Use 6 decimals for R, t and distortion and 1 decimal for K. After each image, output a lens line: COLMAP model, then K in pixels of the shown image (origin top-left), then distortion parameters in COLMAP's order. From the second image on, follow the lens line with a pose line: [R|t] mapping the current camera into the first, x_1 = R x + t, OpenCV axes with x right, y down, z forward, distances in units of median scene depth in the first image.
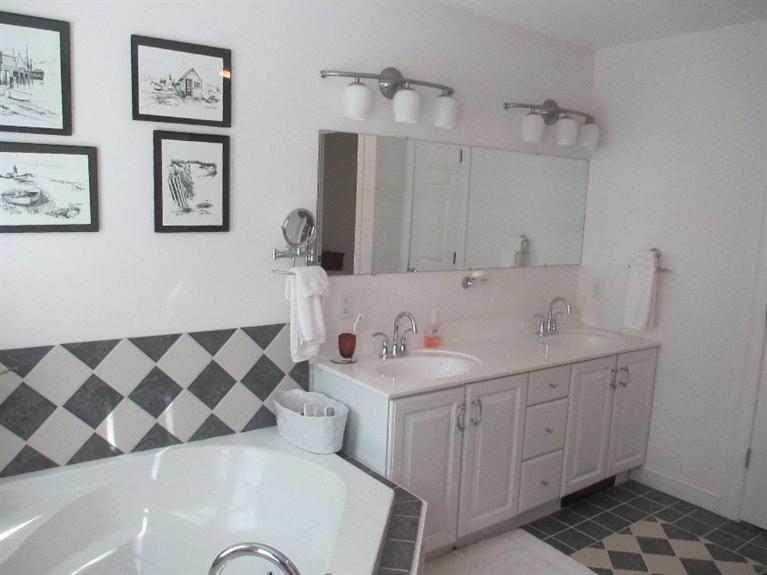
lens RADIAL K [[649.9, 0, 388.3], [0, 649.9, 284.3], [0, 0, 1]] dist [-0.044472, 0.021715]
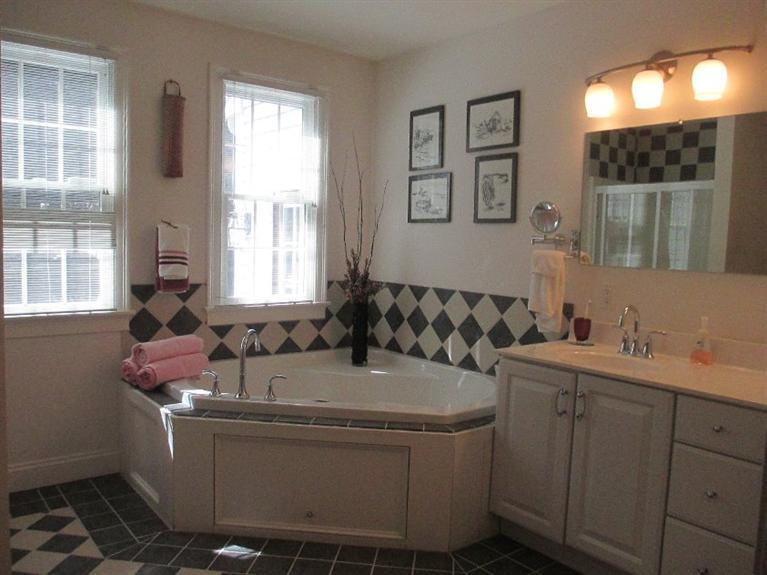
lens RADIAL K [[649.9, 0, 377.6], [0, 649.9, 286.3], [0, 0, 1]] dist [-0.044472, 0.021715]
pose [[0.026571, 0.032861, -0.999107, 1.150427], [-0.168365, 0.985329, 0.027930, 0.061190], [0.985367, 0.167472, 0.031714, 0.738174]]
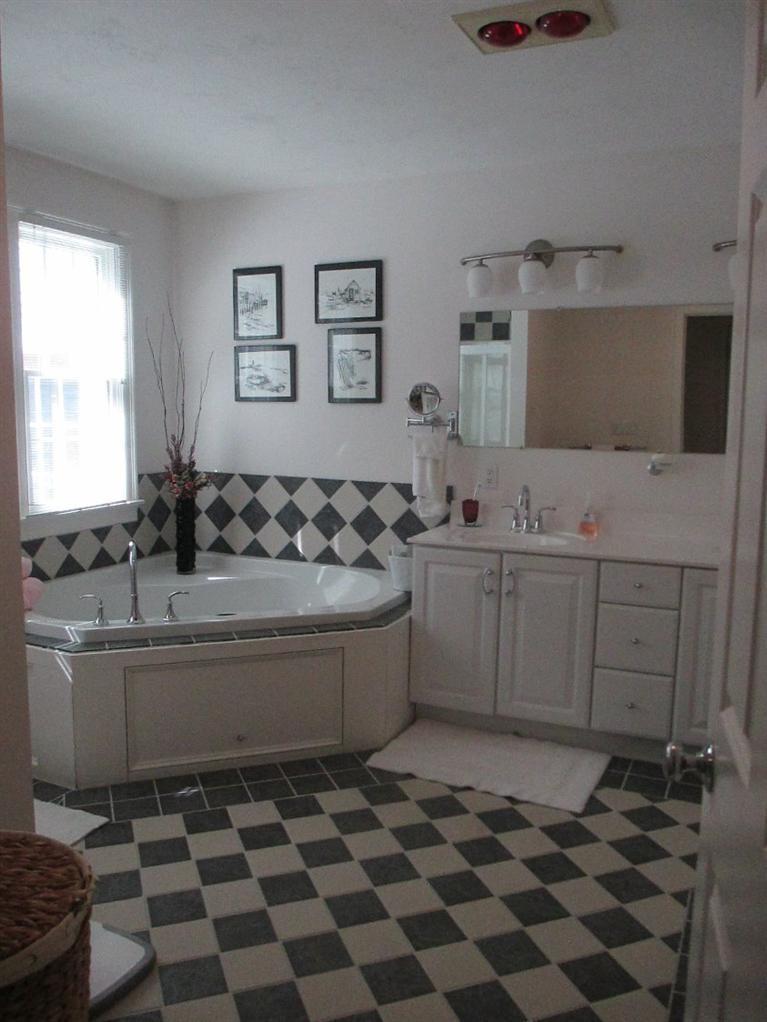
lens RADIAL K [[865.9, 0, 381.0], [0, 865.9, 513.7], [0, 0, 1]] dist [-0.044472, 0.021715]
pose [[0.478955, 0.080459, -0.874144, 1.307647], [-0.115642, 0.992895, 0.028027, 0.089134], [0.870189, 0.087664, 0.484857, 0.216216]]
